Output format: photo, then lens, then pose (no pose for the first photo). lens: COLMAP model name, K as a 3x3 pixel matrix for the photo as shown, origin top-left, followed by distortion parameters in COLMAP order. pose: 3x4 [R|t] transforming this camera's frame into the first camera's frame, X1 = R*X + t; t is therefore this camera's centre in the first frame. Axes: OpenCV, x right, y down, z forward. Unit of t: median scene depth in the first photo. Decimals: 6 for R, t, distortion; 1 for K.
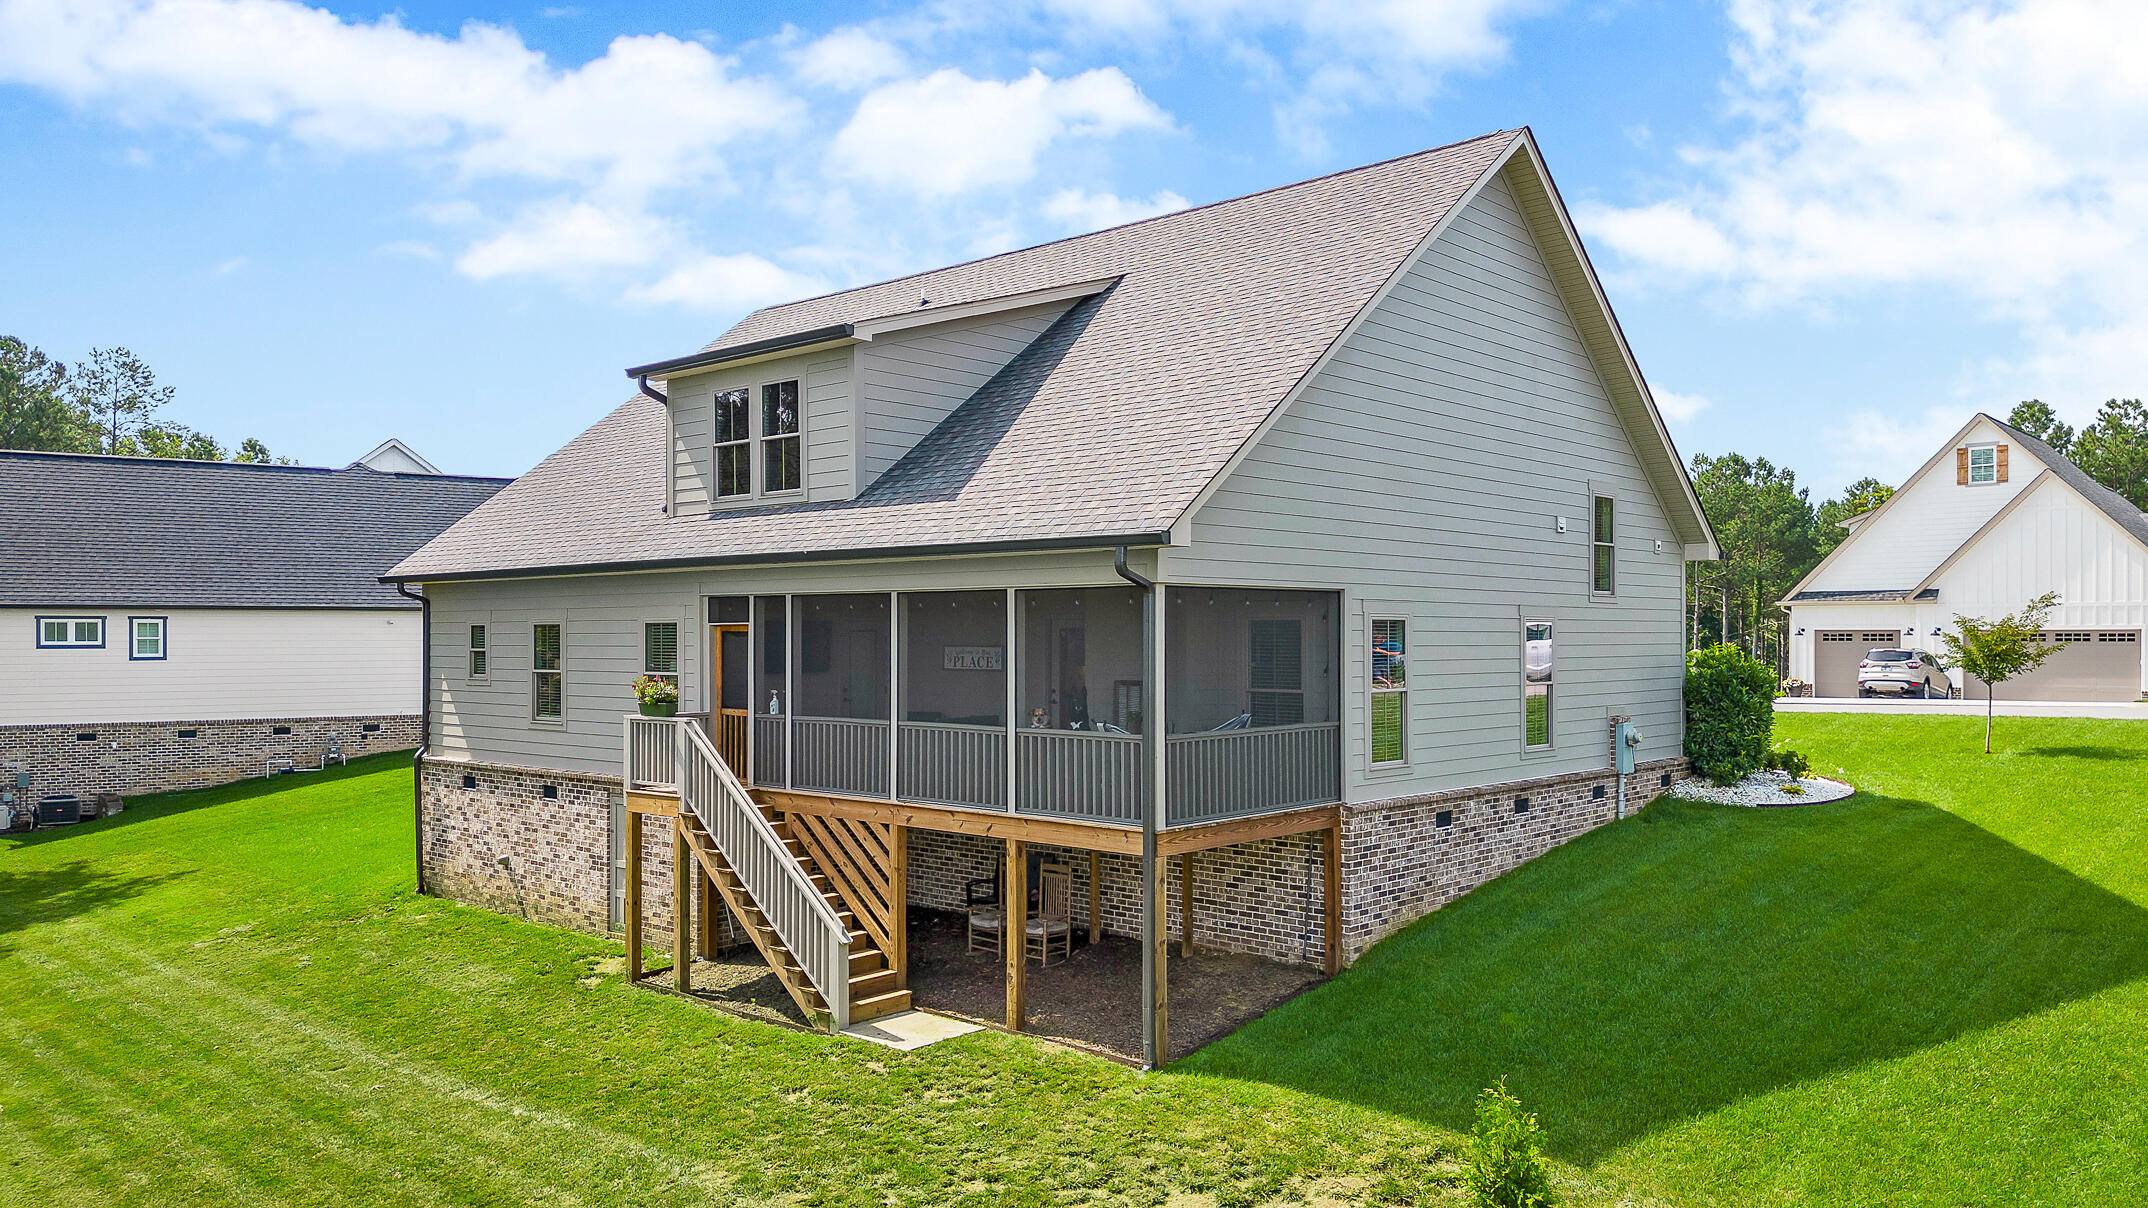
lens RADIAL K [[1562.0, 0, 1091.9], [0, 1562.0, 600.4], [0, 0, 1]] dist [0.067656, -0.060029]
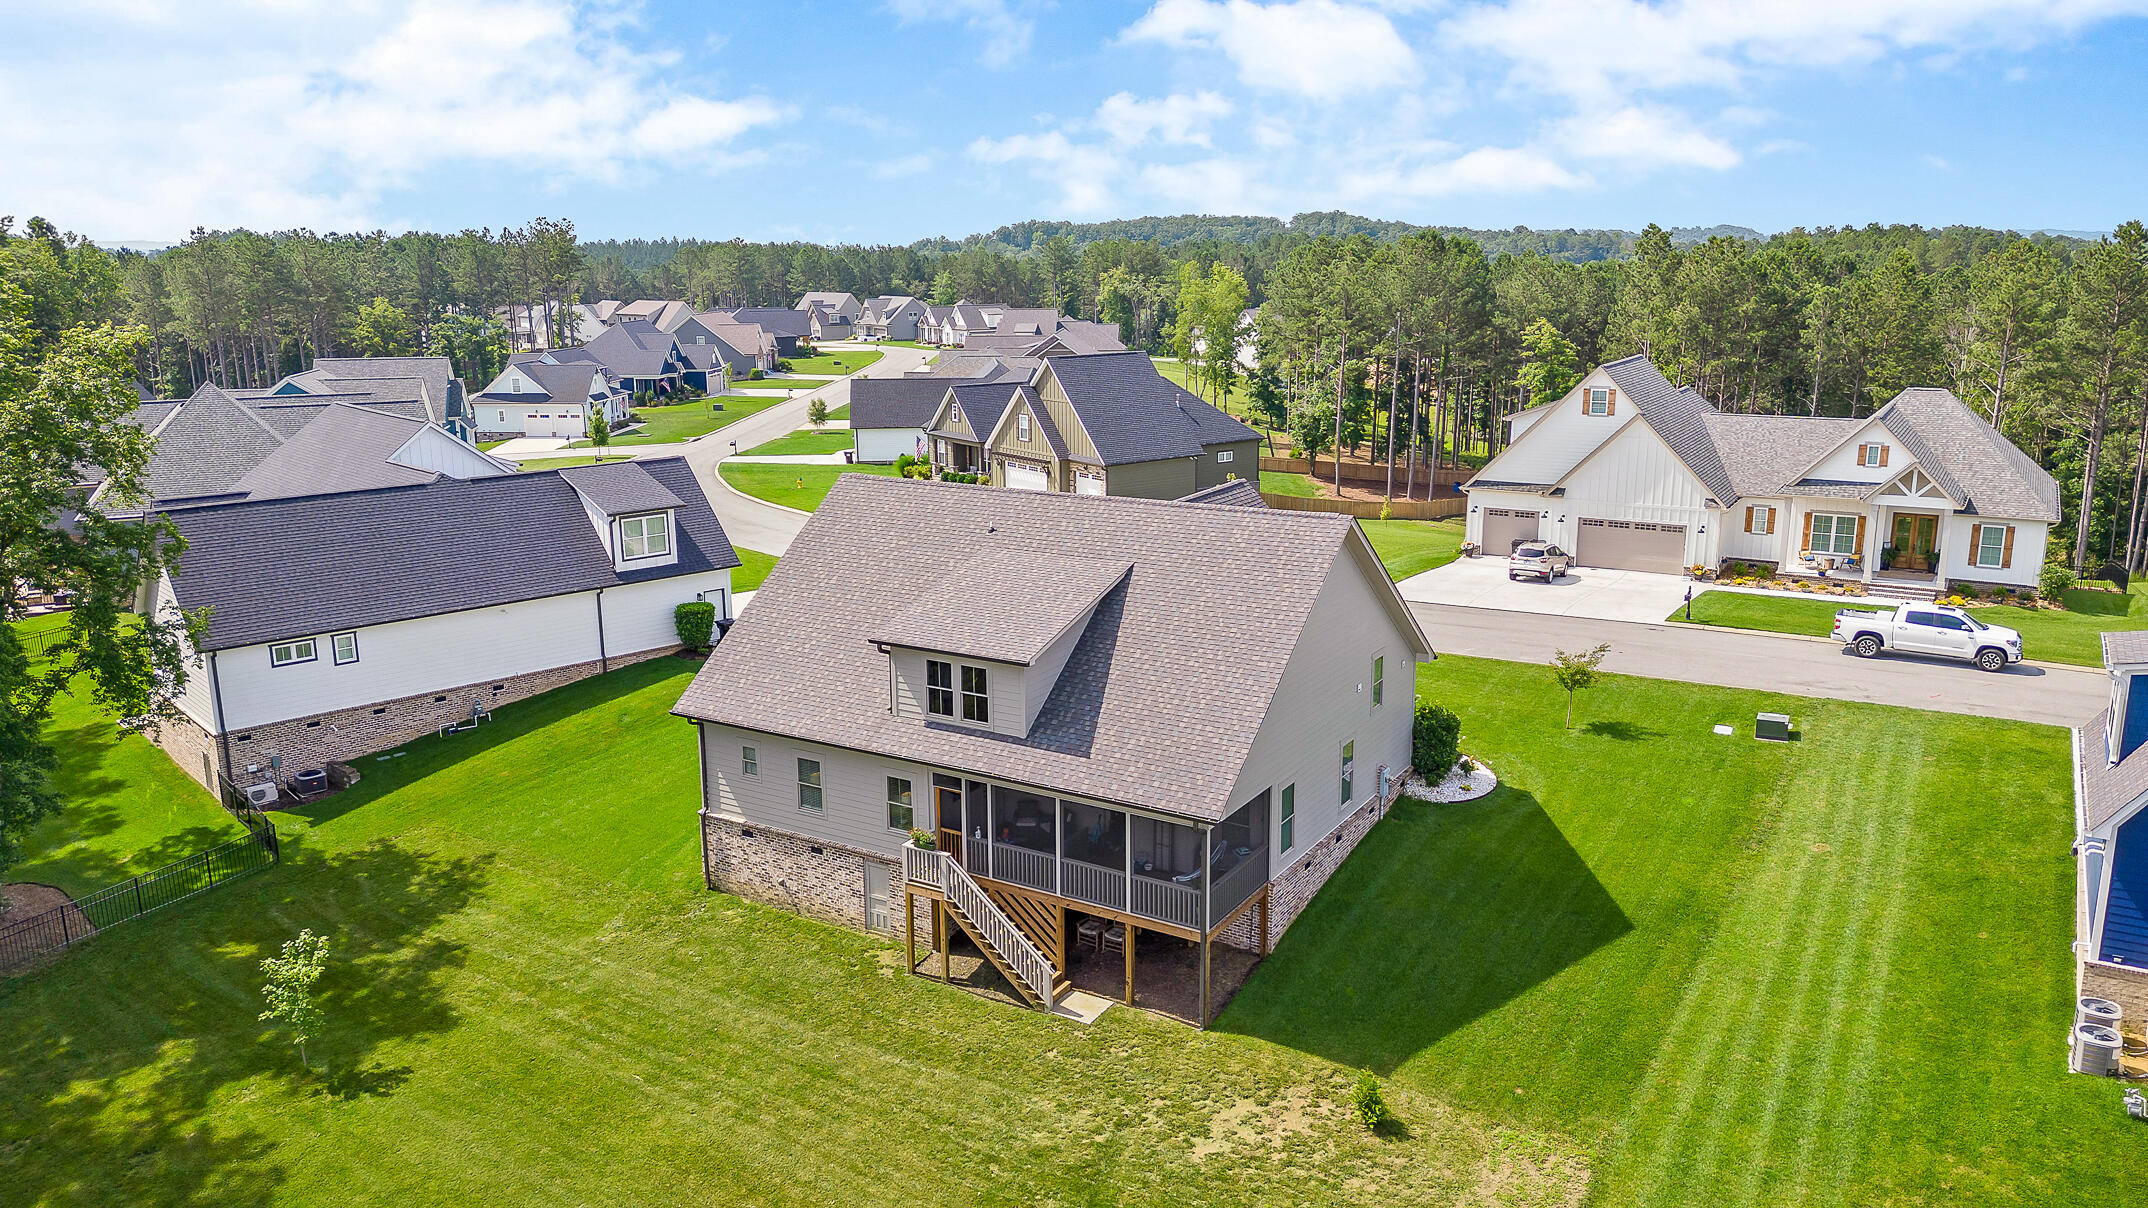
lens RADIAL K [[1570.0, 0, 1096.4], [0, 1570.0, 539.4], [0, 0, 1]] dist [0.055282, -0.002949]
pose [[0.982154, -0.037576, 0.184289, -0.387439], [-0.001776, 0.977943, 0.208865, -0.667611], [-0.188072, -0.205464, 0.960423, -0.790286]]
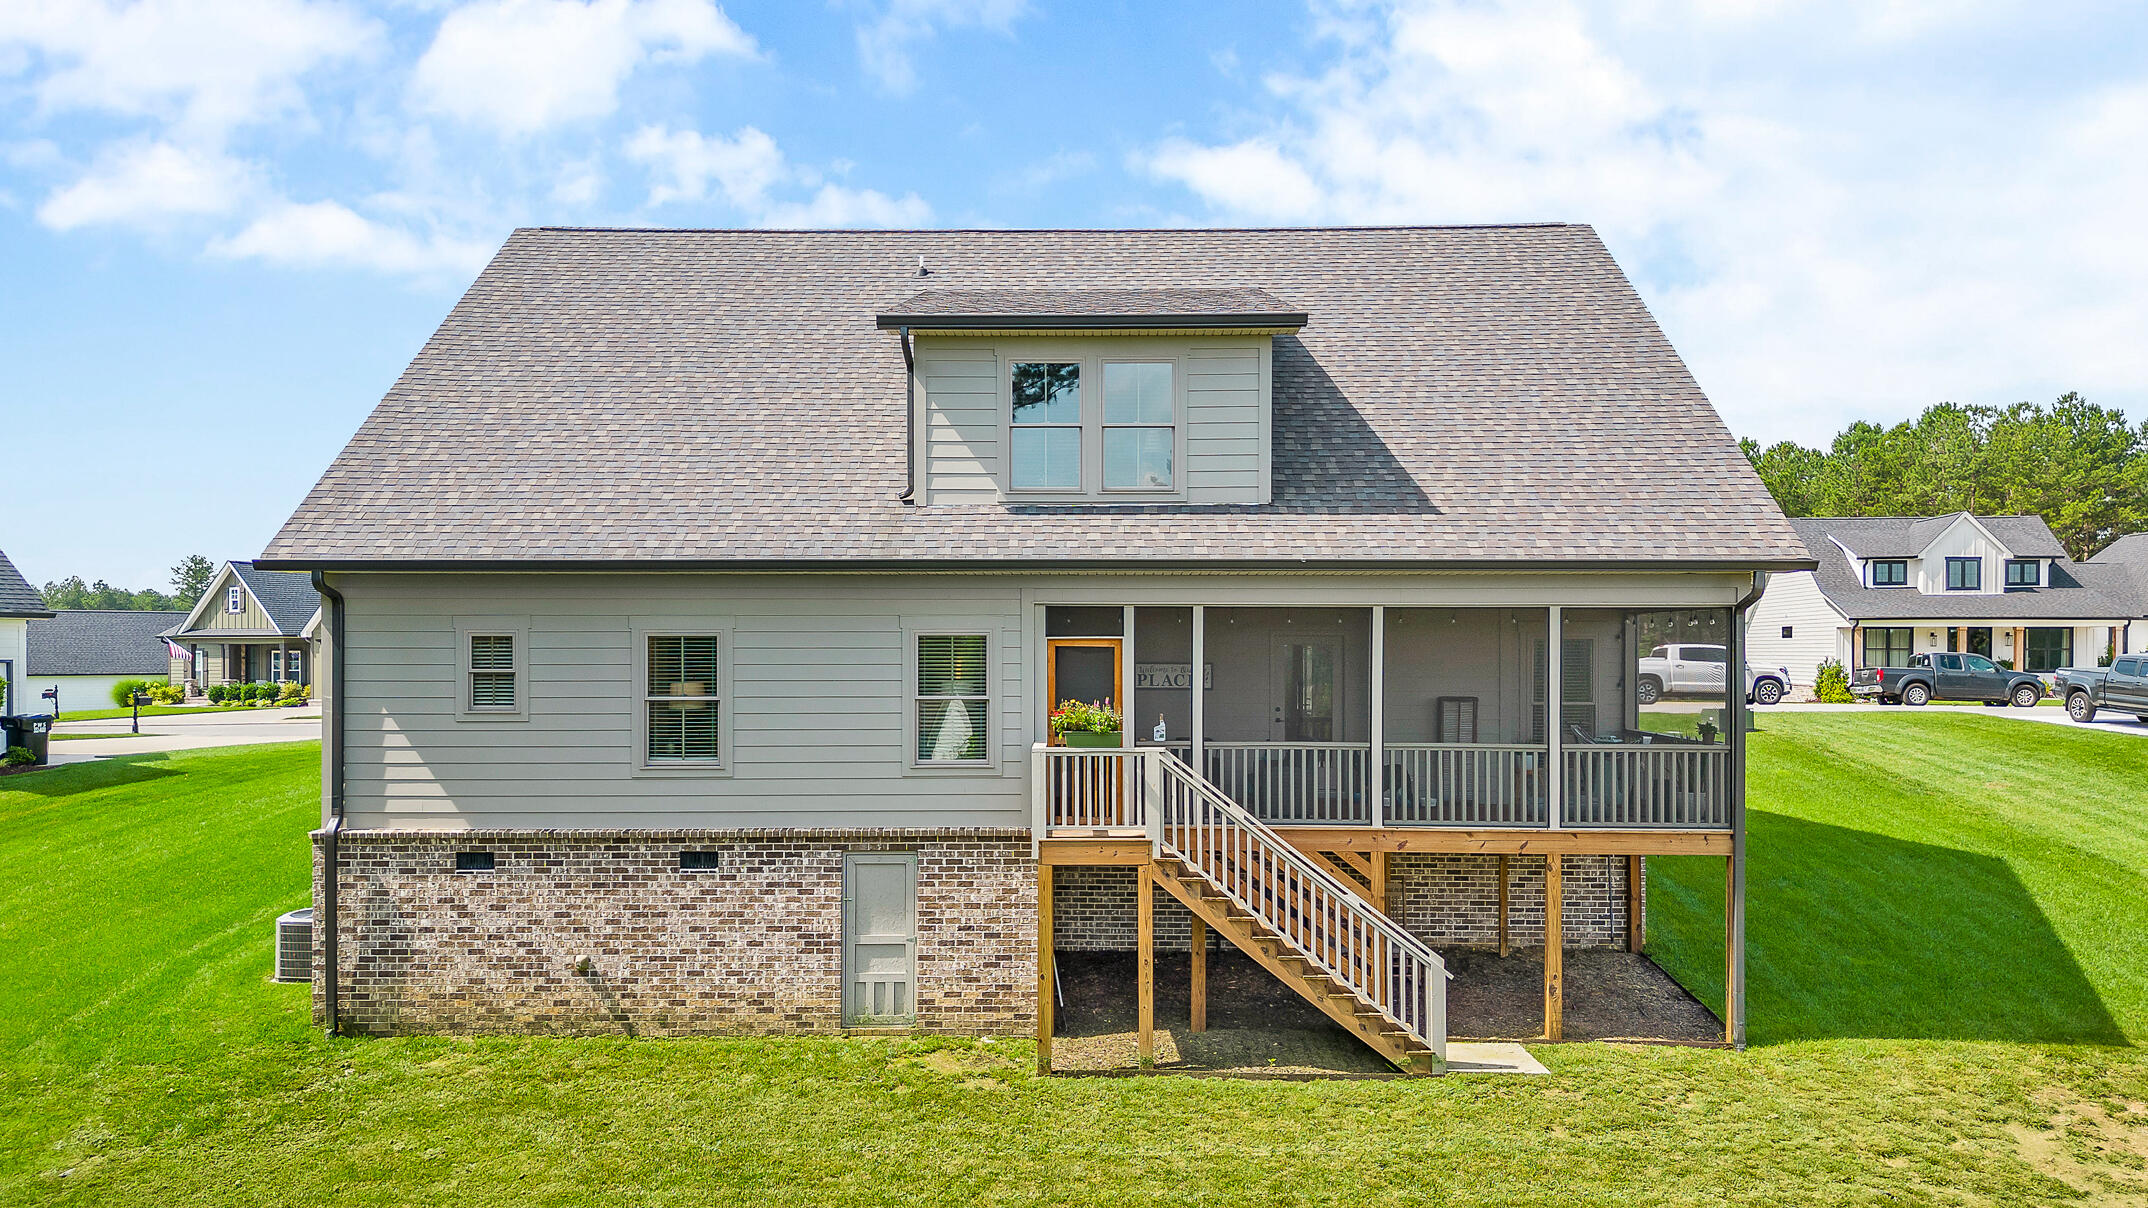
lens RADIAL K [[1562.0, 0, 1091.9], [0, 1562.0, 600.4], [0, 0, 1]] dist [0.067656, -0.060029]
pose [[0.751770, 0.021776, 0.659065, -0.776273], [-0.016547, 0.999763, -0.014158, 0.006379], [-0.659217, -0.000262, 0.751952, 0.349797]]
